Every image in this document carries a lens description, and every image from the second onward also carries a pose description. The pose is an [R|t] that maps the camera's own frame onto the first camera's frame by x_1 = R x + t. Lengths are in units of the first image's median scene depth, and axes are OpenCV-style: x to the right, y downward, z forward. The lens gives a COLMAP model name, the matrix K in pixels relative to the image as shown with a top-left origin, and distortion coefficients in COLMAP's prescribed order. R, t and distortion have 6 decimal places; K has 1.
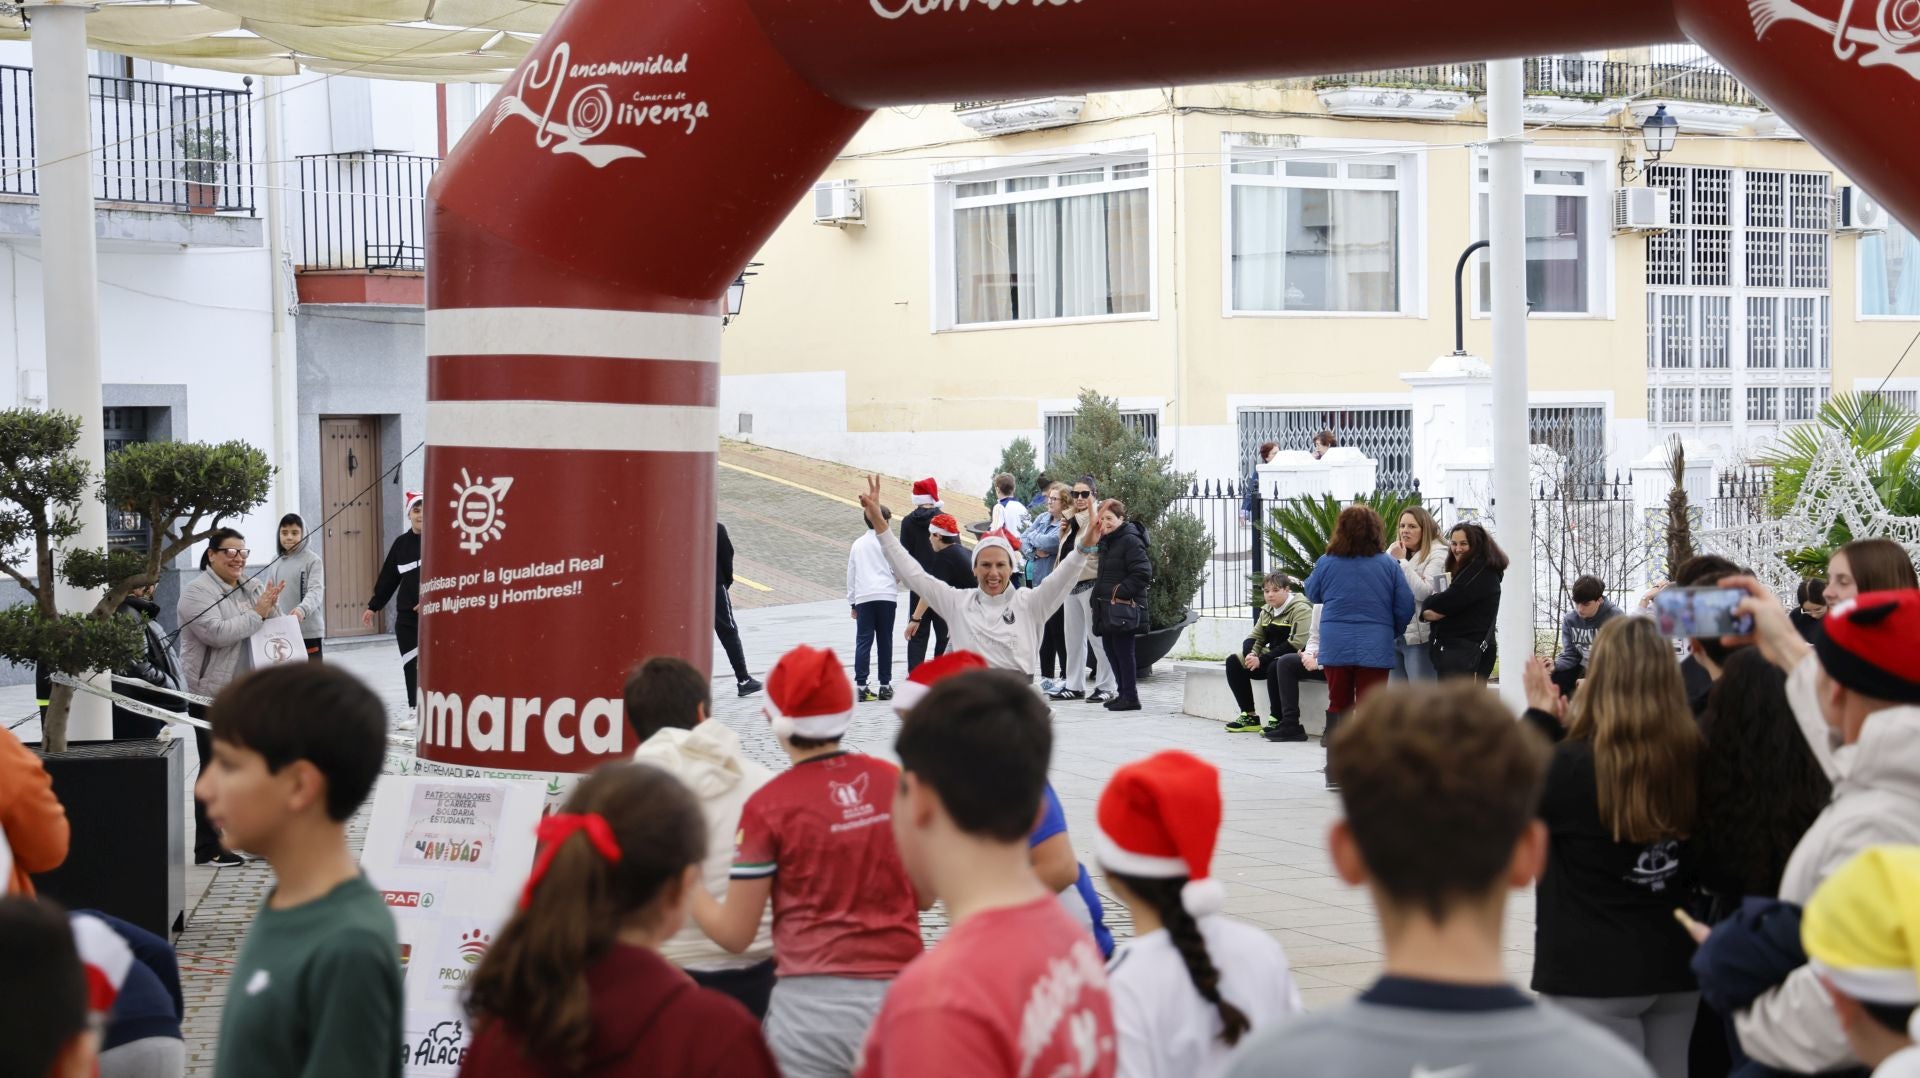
lens RADIAL K [[4382.8, 0, 940.7], [0, 4382.8, 528.0], [0, 0, 1]] dist [0.471821, 0.210911]
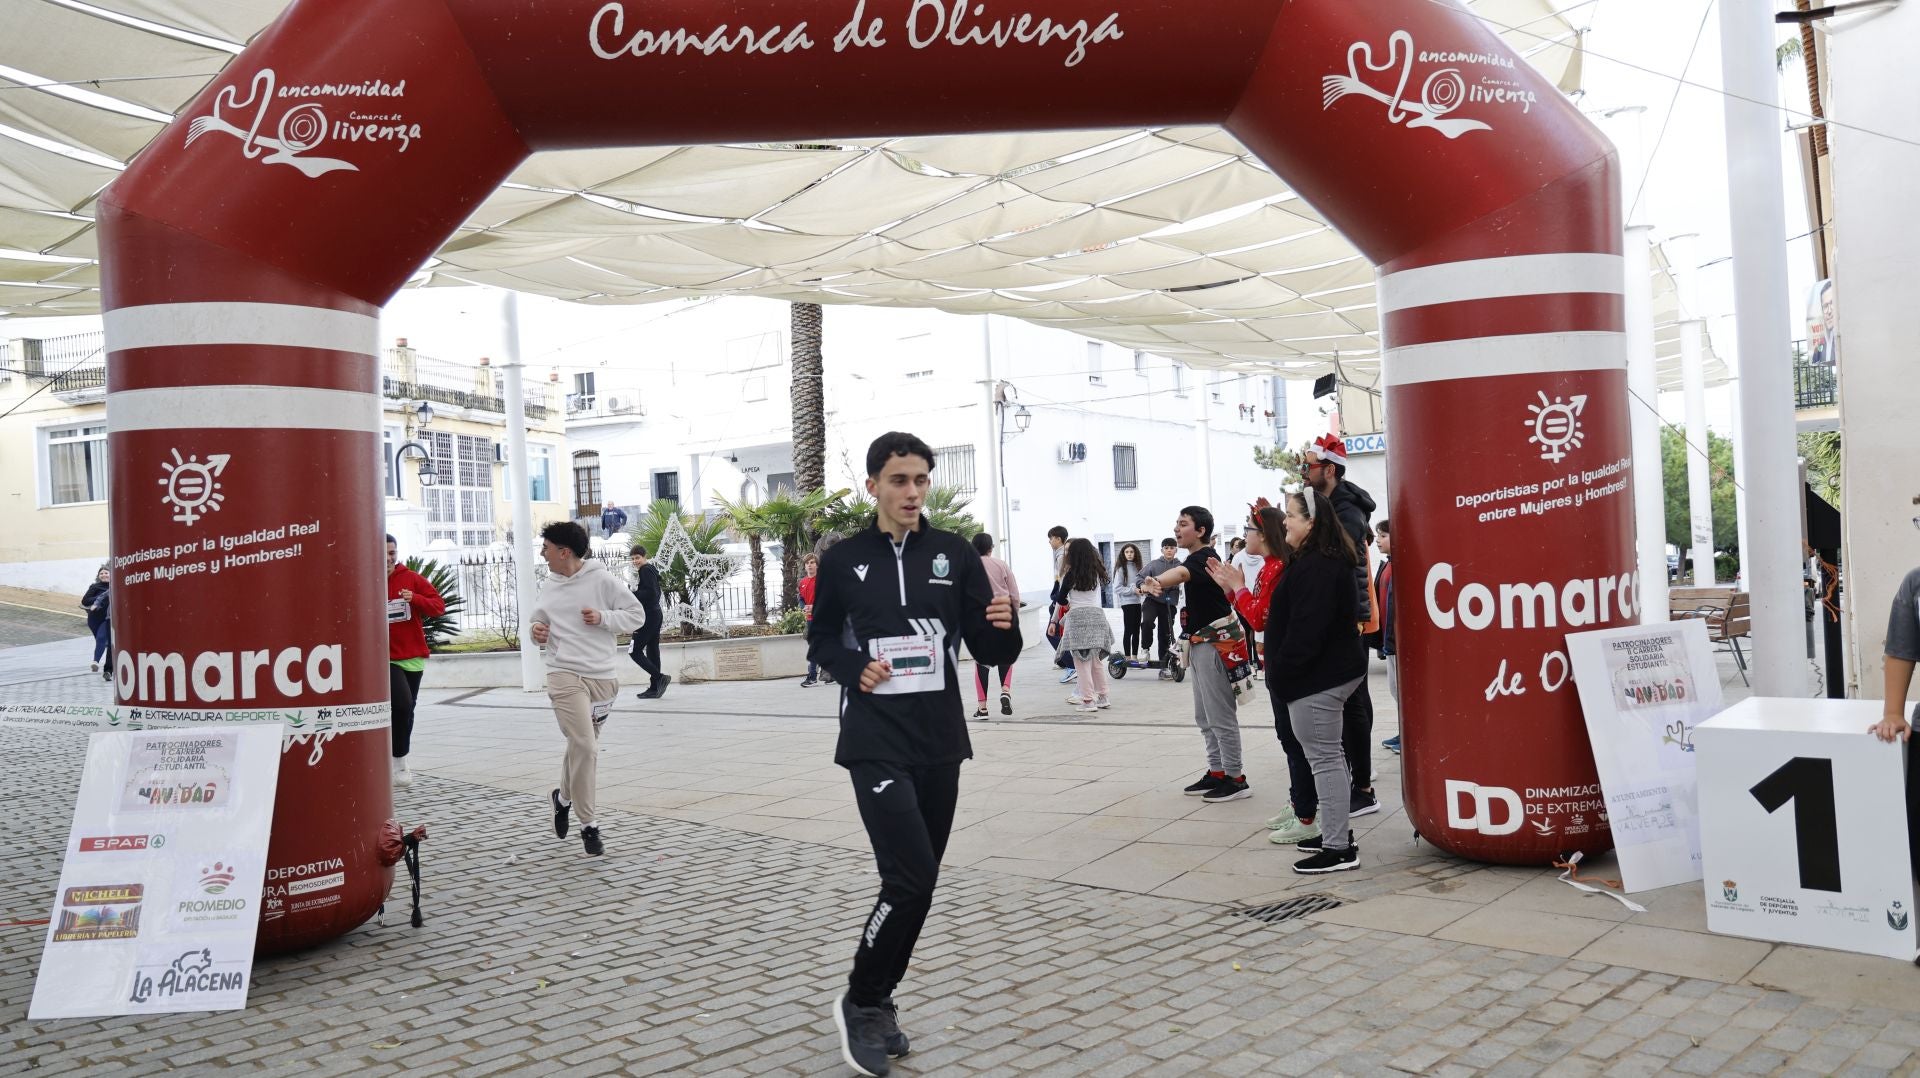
lens RADIAL K [[1535.8, 0, 1019.1], [0, 1535.8, 605.3], [0, 0, 1]] dist [-0.078502, 0.075368]
pose [[0.789786, -0.053736, 0.611024, -0.145791], [0.058885, 0.998197, 0.011673, 0.028272], [-0.610549, 0.026761, 0.791526, 0.480251]]
